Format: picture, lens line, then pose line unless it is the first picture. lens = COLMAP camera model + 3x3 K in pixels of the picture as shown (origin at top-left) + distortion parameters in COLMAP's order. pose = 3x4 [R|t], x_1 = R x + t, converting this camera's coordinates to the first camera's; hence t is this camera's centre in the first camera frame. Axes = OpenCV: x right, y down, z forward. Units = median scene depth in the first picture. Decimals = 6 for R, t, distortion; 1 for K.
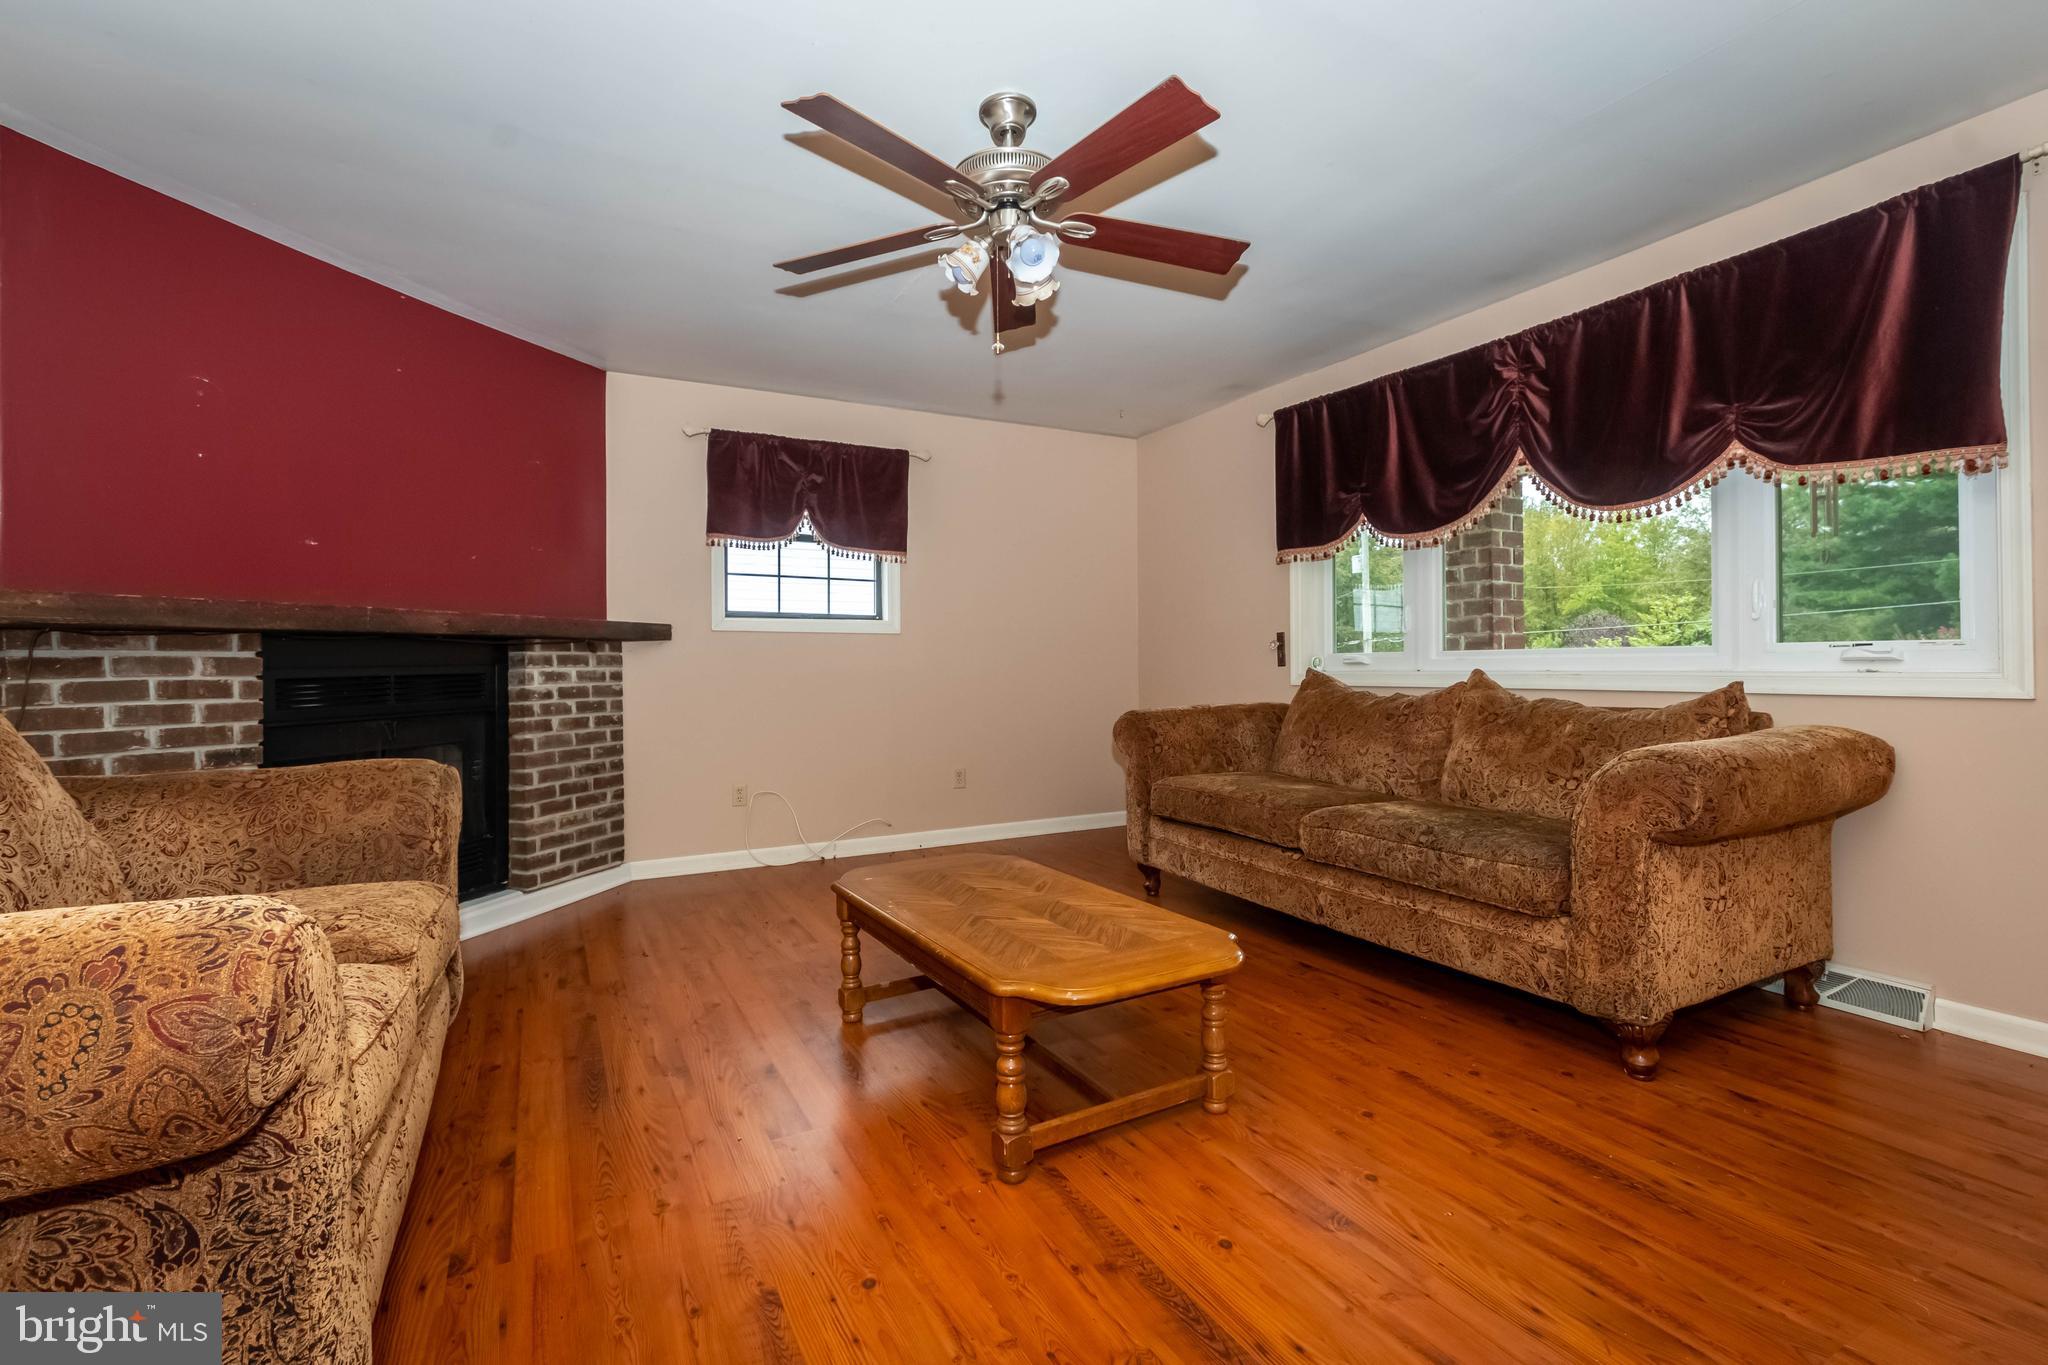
lens RADIAL K [[909.8, 0, 1036.1], [0, 909.8, 658.1], [0, 0, 1]] dist [-0.002739, -0.000236]
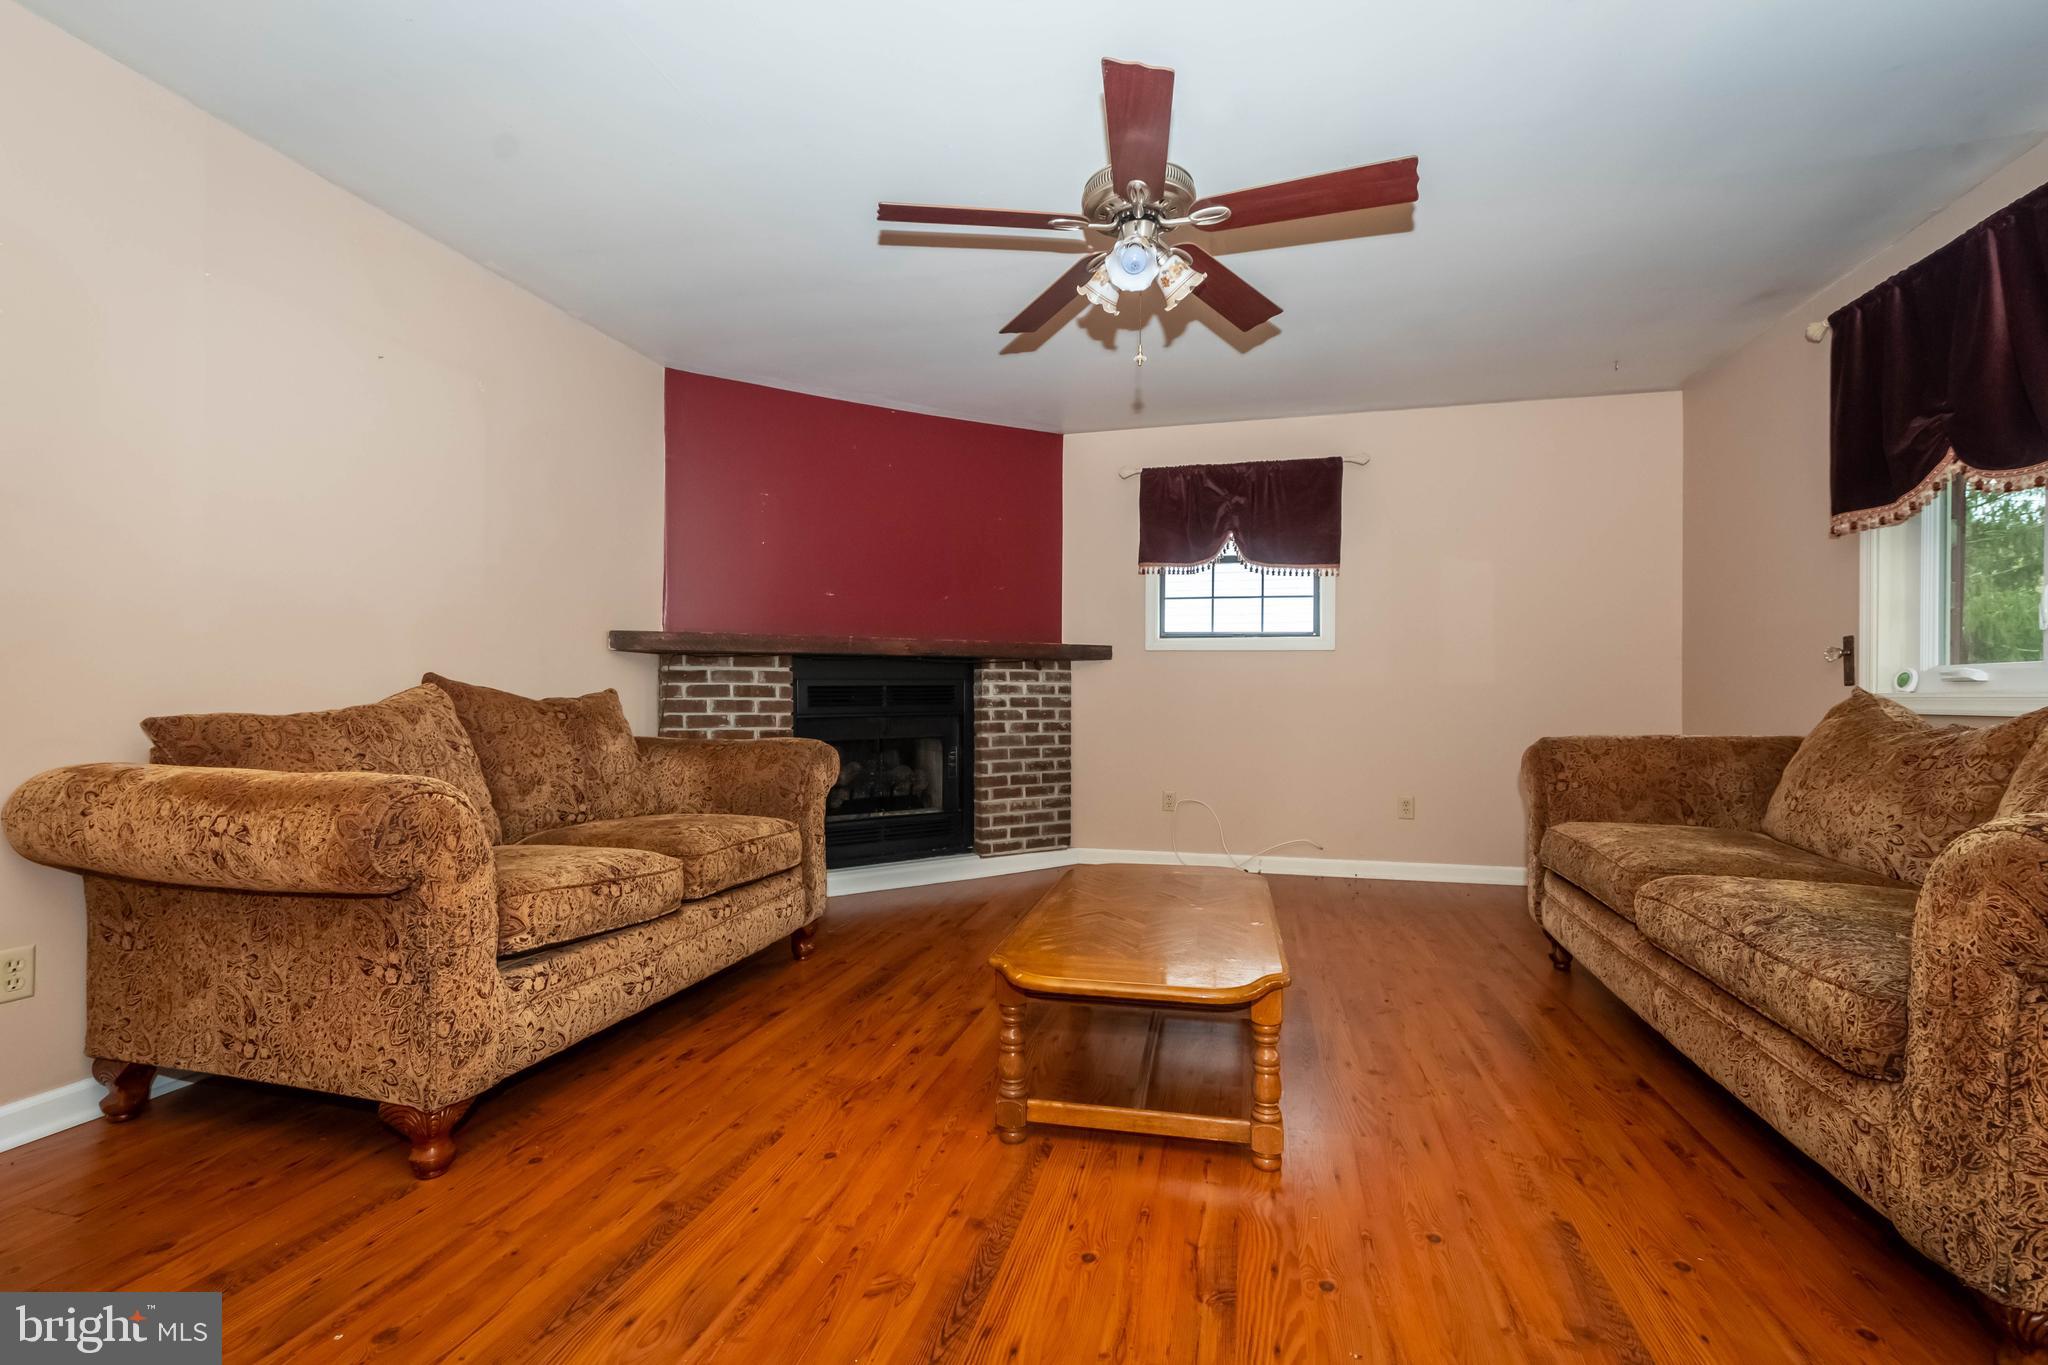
lens RADIAL K [[909.8, 0, 1032.3], [0, 909.8, 693.2], [0, 0, 1]] dist [-0.002739, -0.000236]
pose [[0.740613, 0.010477, -0.671850, 0.386841], [-0.004553, 0.999934, 0.010574, 0.014858], [0.671917, -0.004772, 0.740611, 0.115627]]
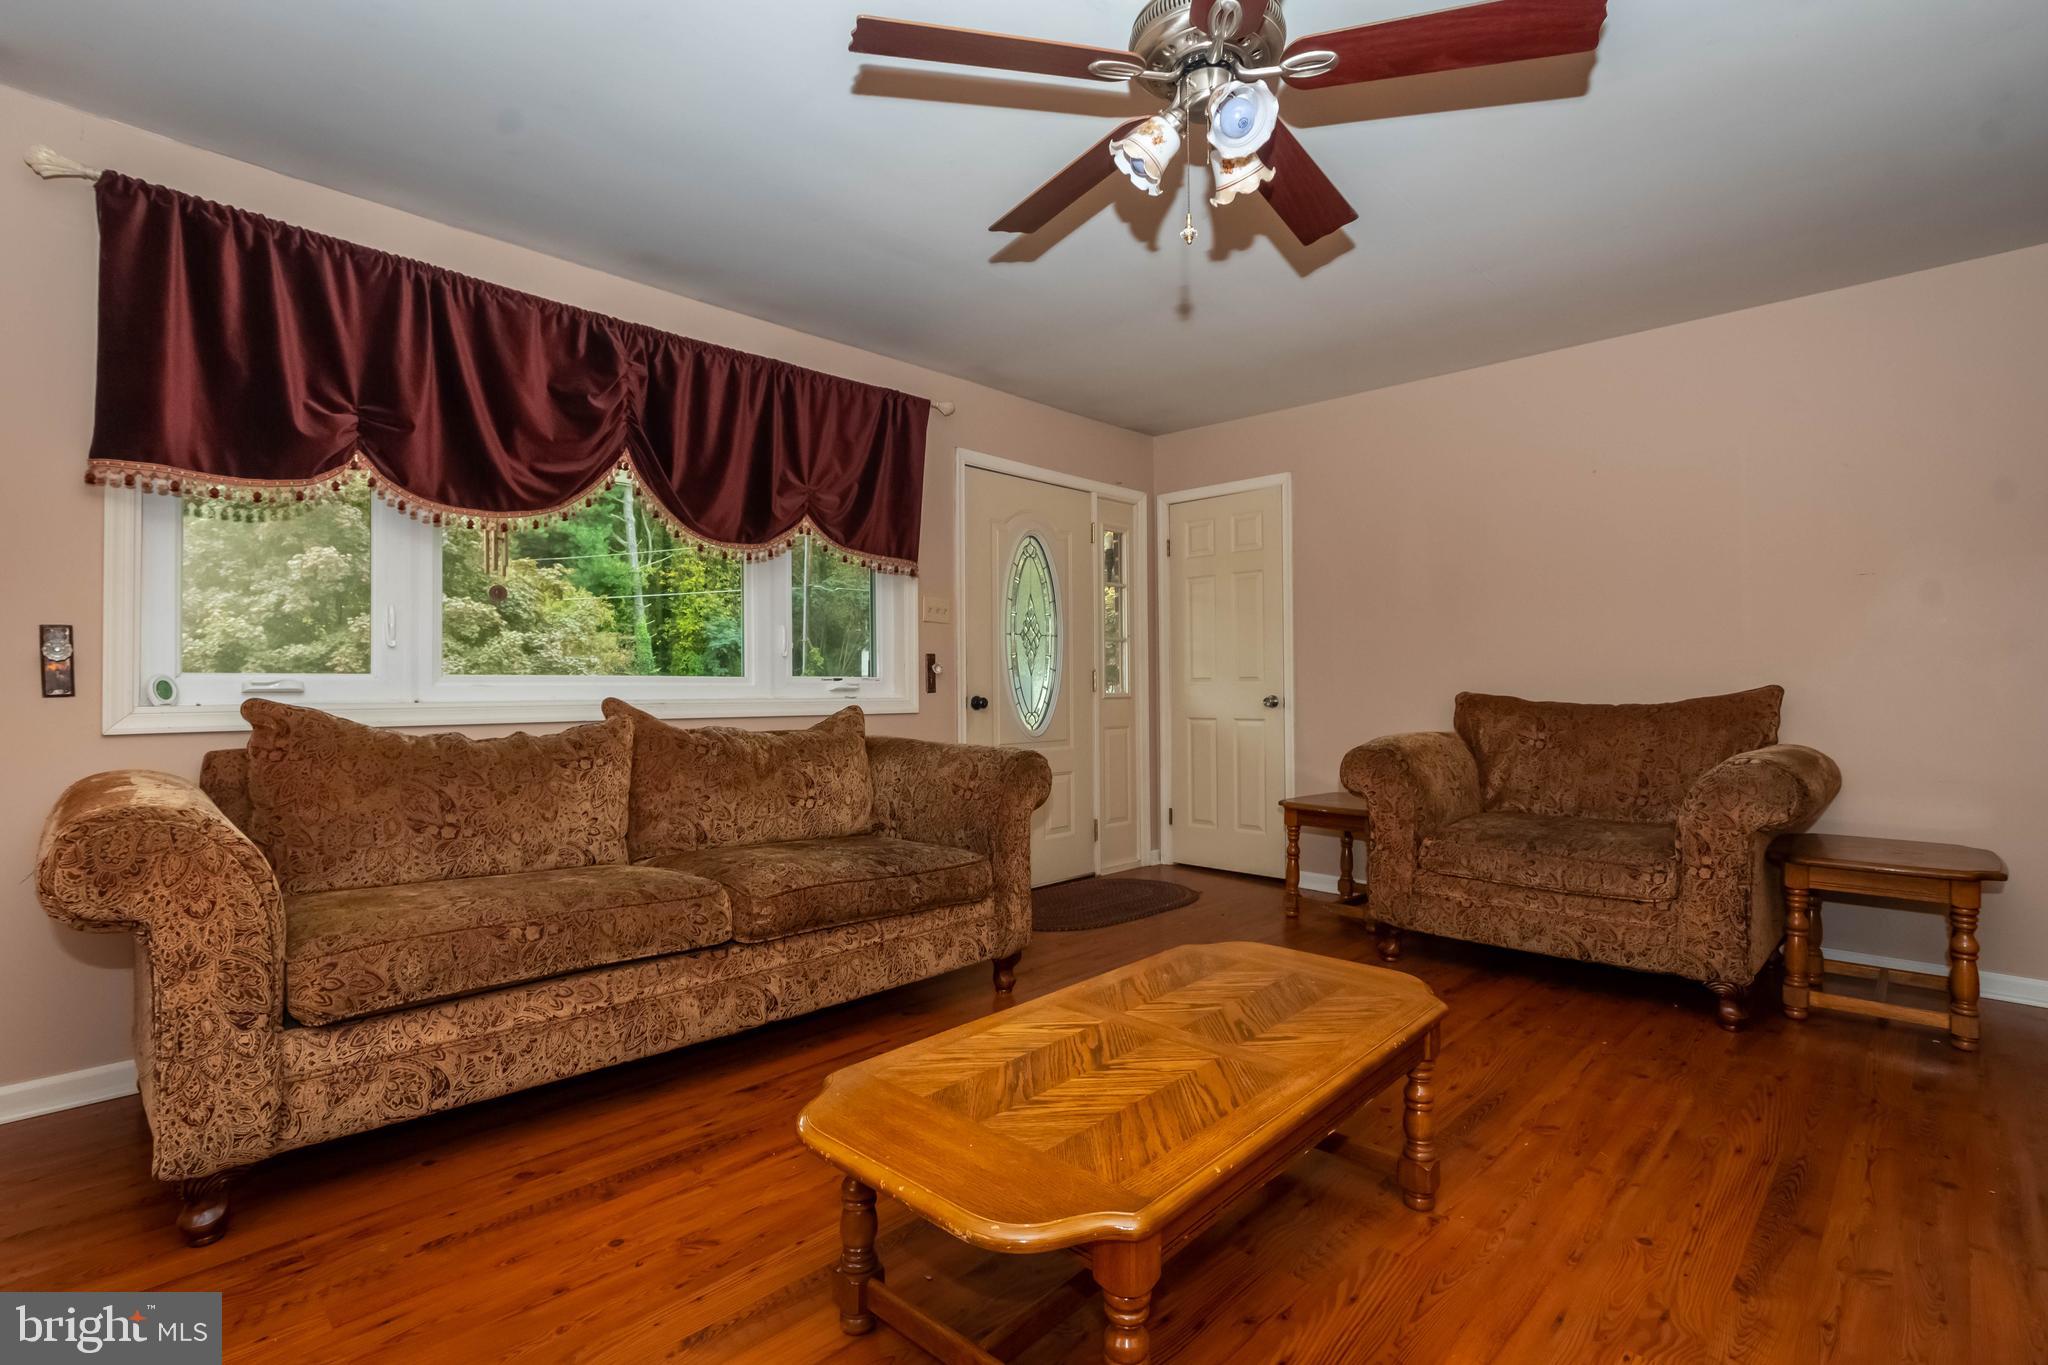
lens RADIAL K [[952.4, 0, 1020.7], [0, 952.4, 680.1], [0, 0, 1]] dist [-0.000901, 0.000142]
pose [[-0.286040, 0.015285, 0.958096, -0.491085], [-0.004516, 0.999840, -0.017299, 0.009483], [-0.958207, -0.009275, -0.285925, 0.930643]]
